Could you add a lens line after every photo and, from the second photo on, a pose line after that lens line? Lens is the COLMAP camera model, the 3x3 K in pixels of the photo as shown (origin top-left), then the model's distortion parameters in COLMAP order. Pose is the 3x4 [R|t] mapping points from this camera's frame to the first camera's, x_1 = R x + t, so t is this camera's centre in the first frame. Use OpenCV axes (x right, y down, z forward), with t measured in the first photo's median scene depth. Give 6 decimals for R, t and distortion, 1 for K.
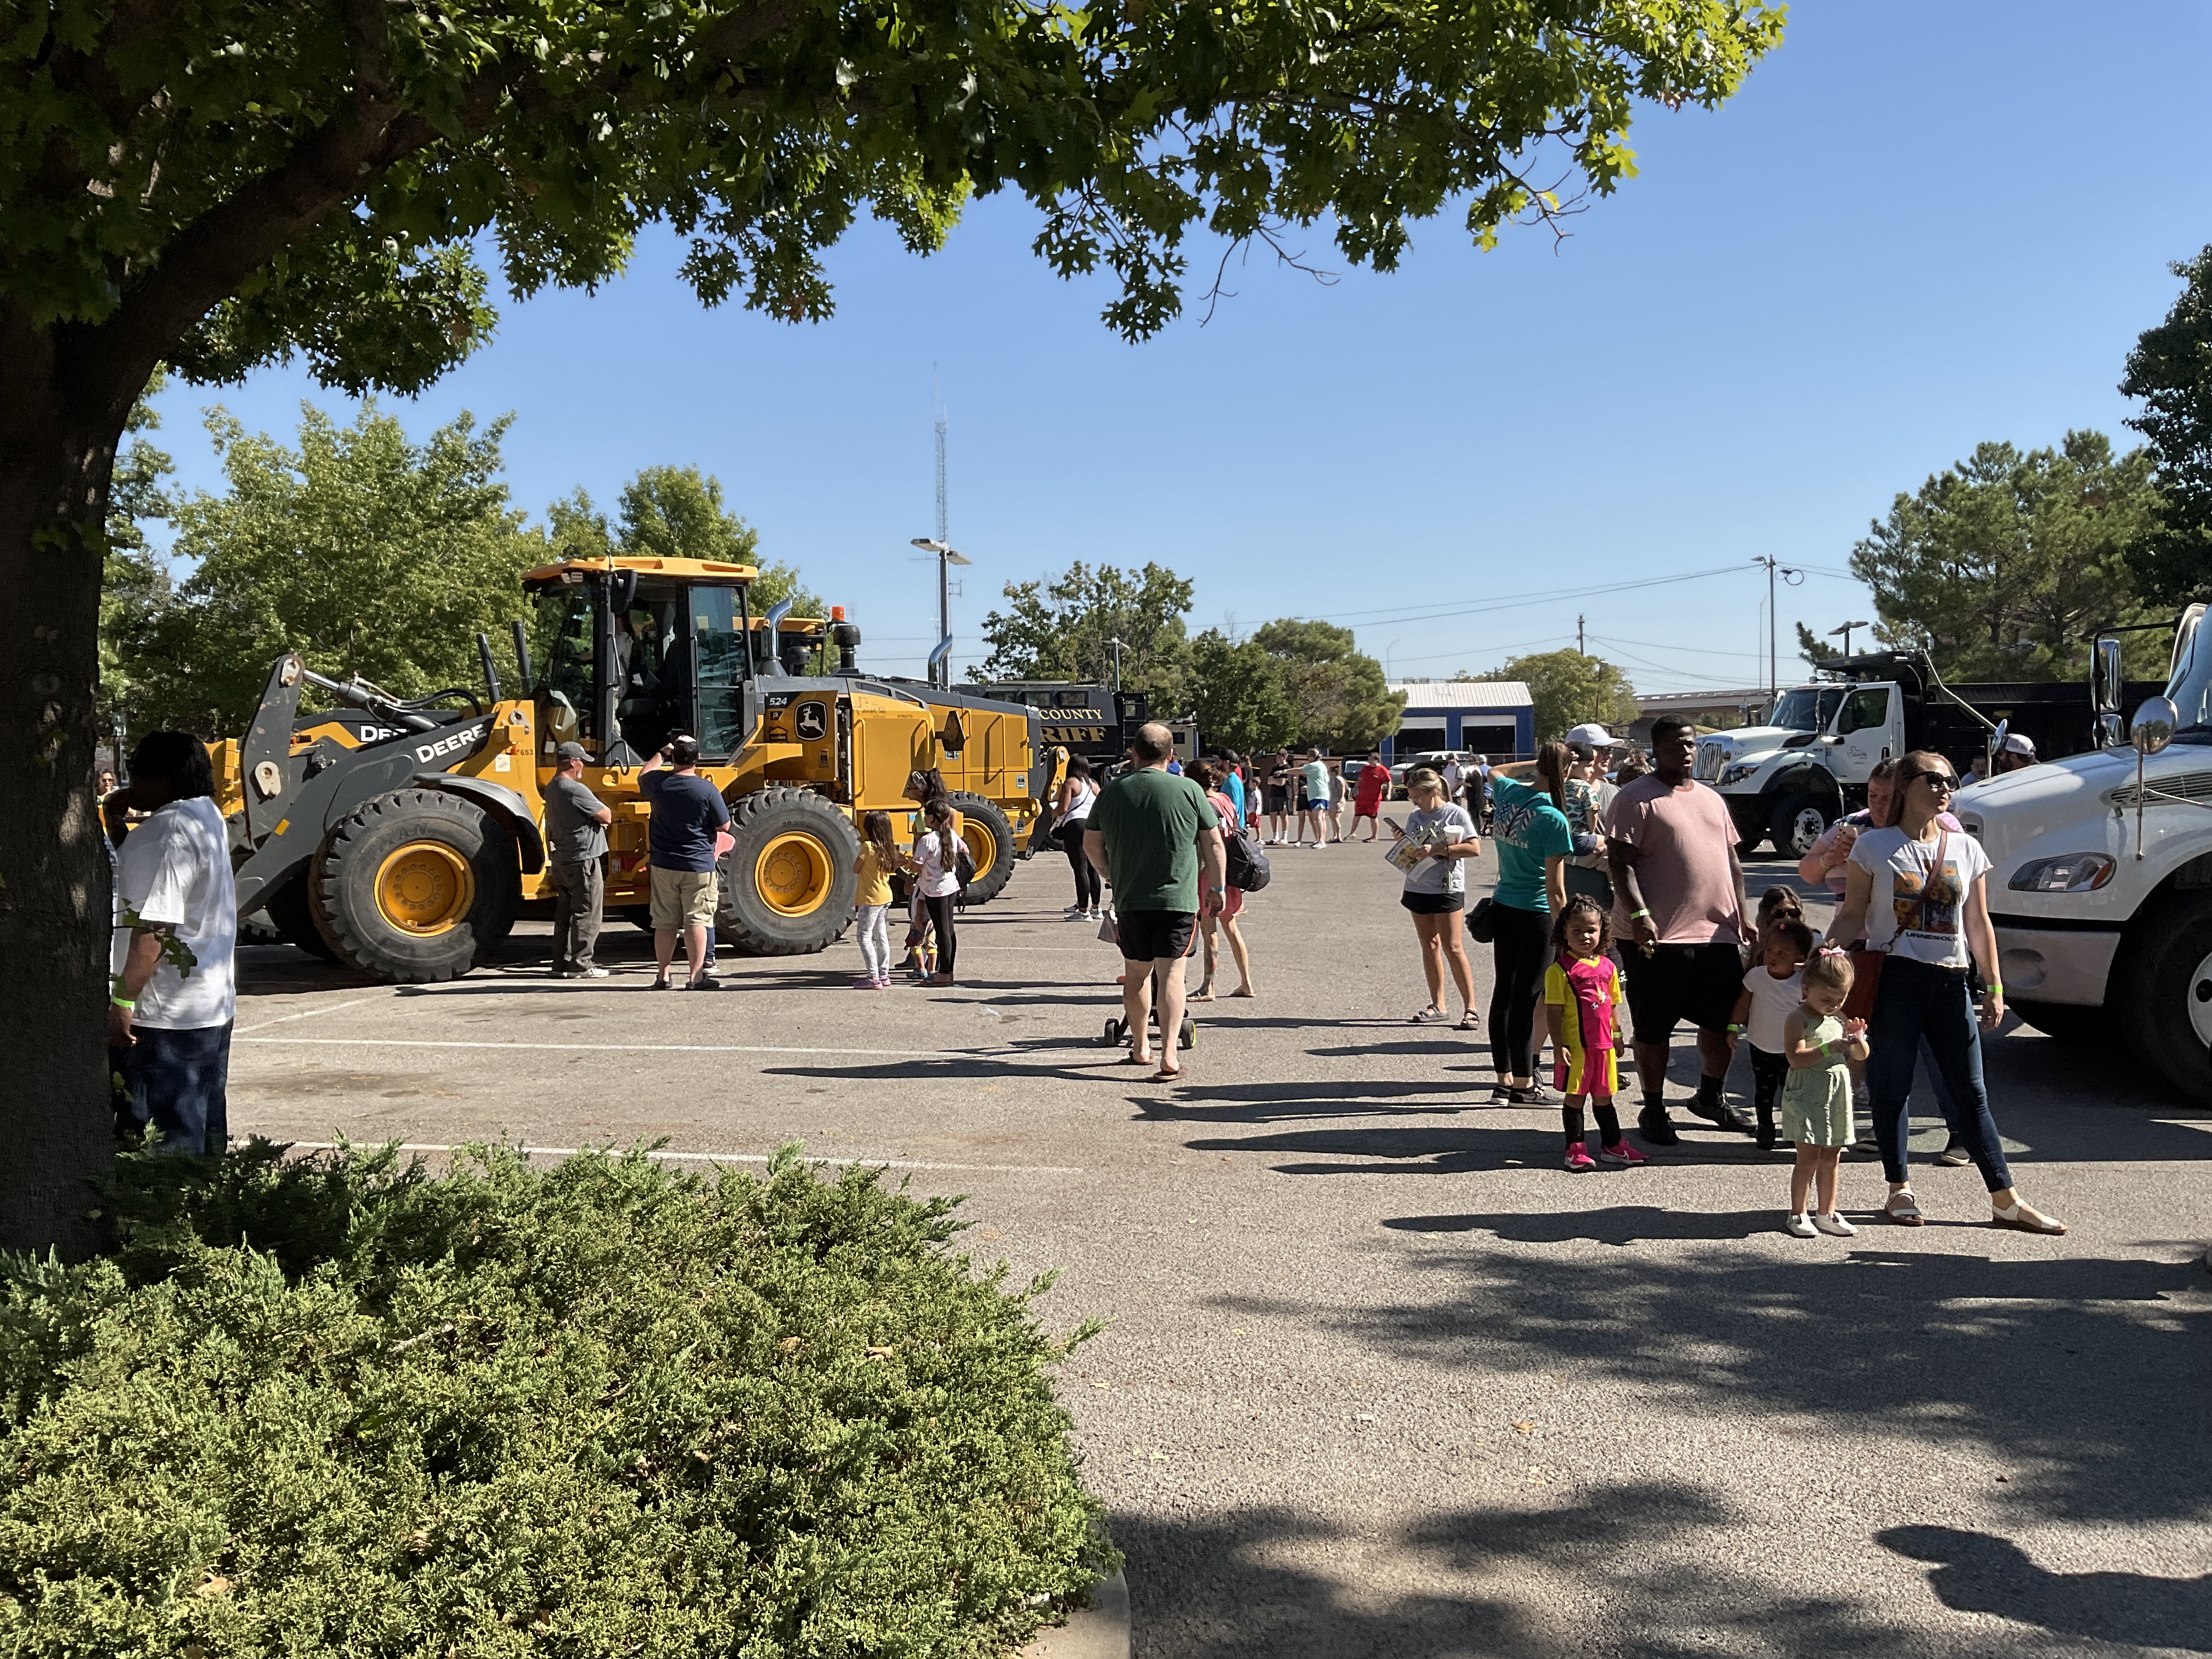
lens RADIAL K [[1851.0, 0, 1115.1], [0, 1851.0, 842.1], [0, 0, 1]] dist [0.076579, -0.116076]
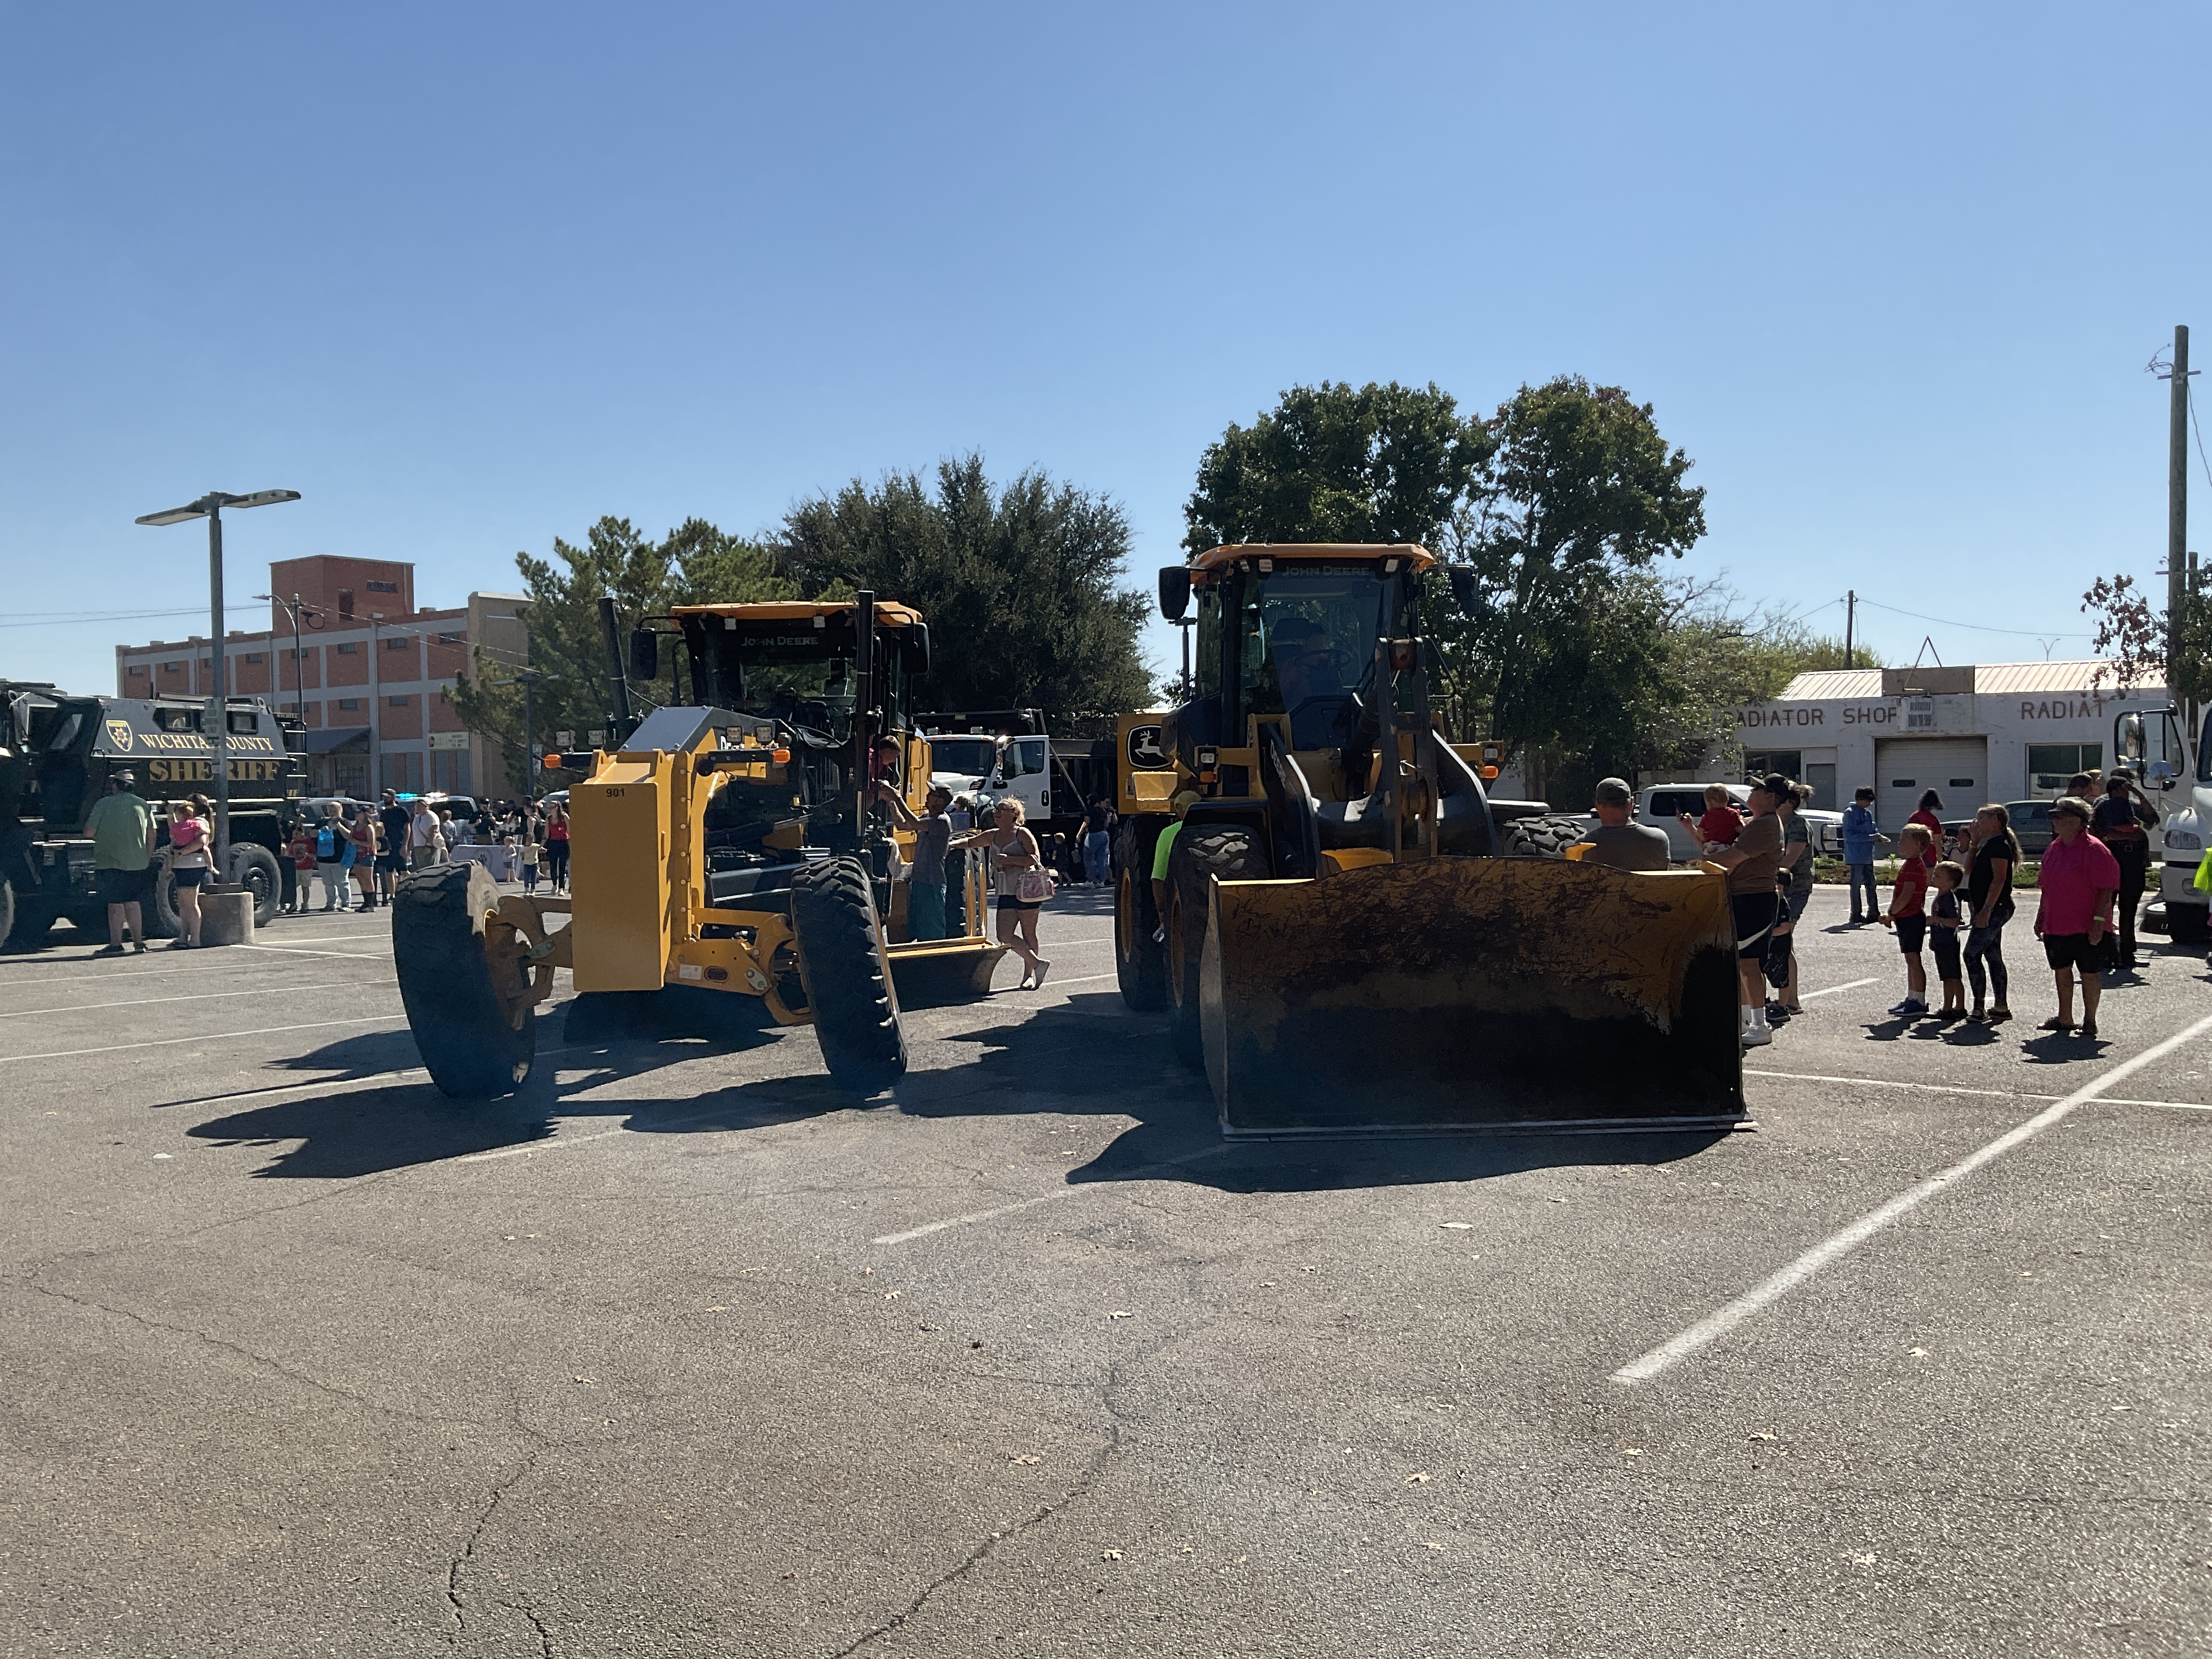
lens RADIAL K [[1851.0, 0, 1122.1], [0, 1851.0, 816.8], [0, 0, 1]] dist [0.076579, -0.116076]
pose [[0.495442, -0.008548, 0.868599, -0.414812], [0.047555, 0.998719, -0.017296, -0.008491], [-0.867338, 0.049875, 0.495214, 0.273567]]
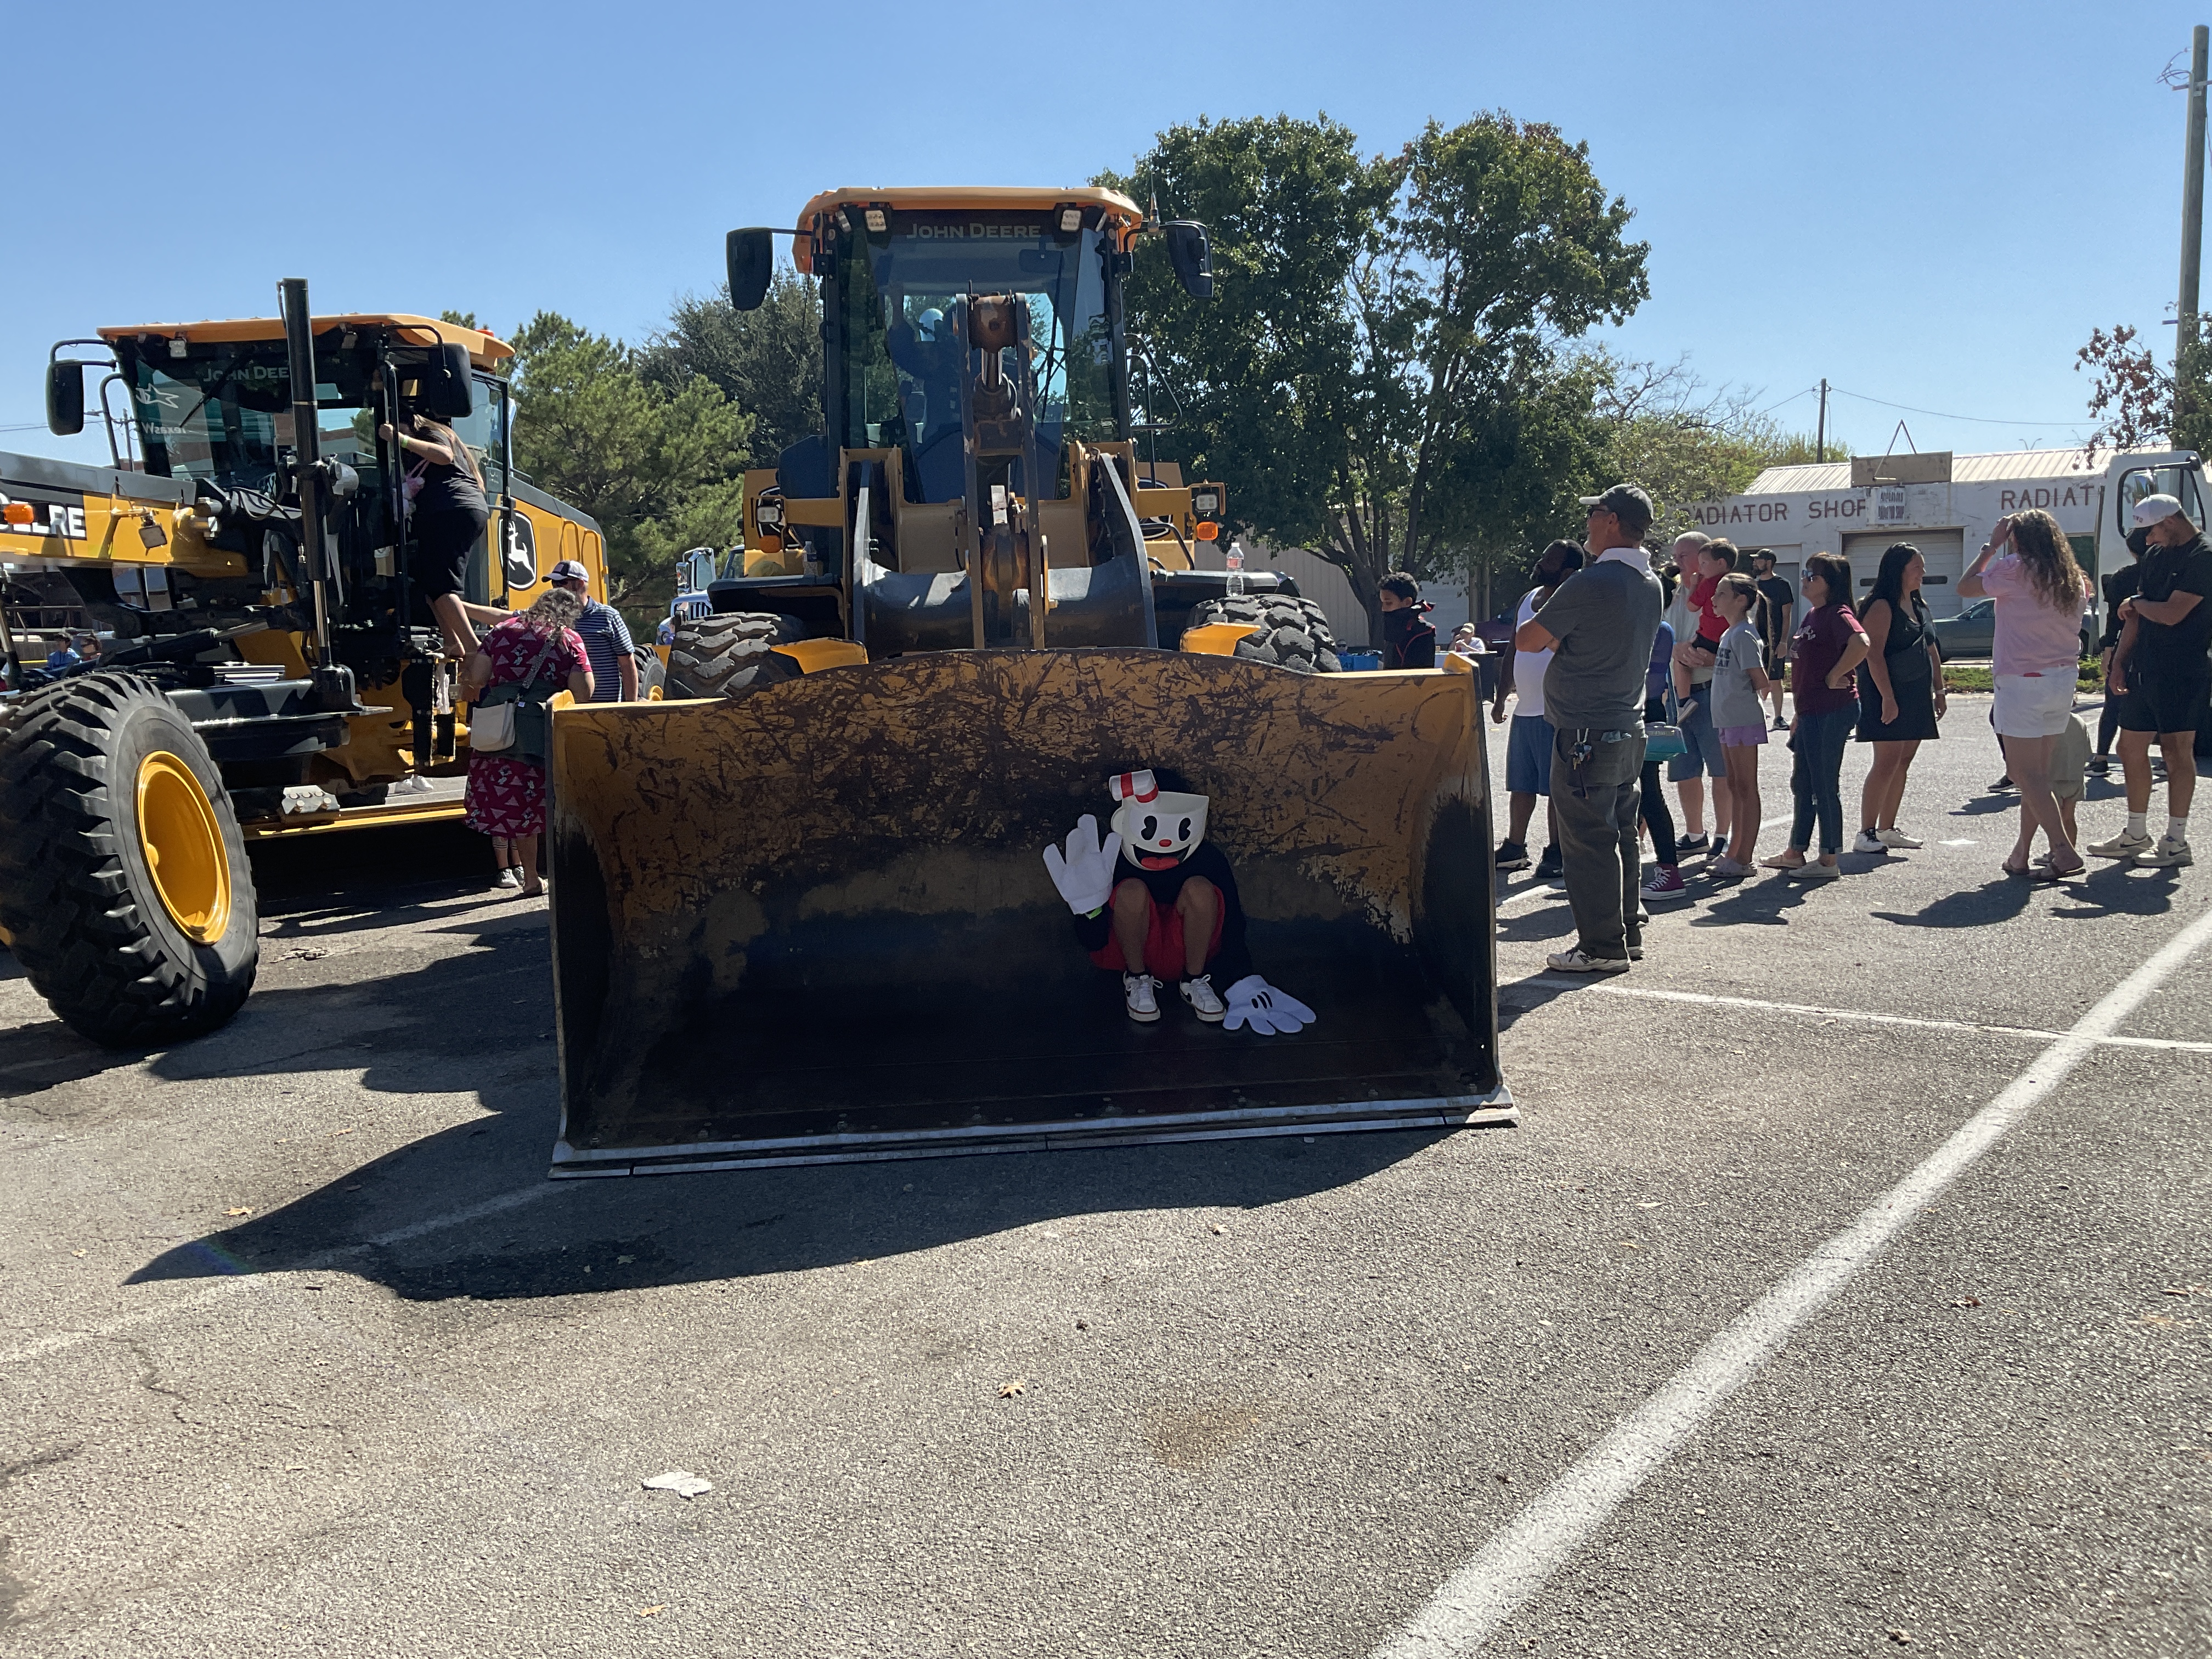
lens RADIAL K [[1851.0, 0, 1101.7], [0, 1851.0, 808.4], [0, 0, 1]] dist [0.076579, -0.116076]
pose [[0.492719, -0.095614, 0.864920, -0.304335], [0.065788, 0.995194, 0.072538, -0.003631], [-0.867698, 0.021160, 0.496641, 0.281737]]
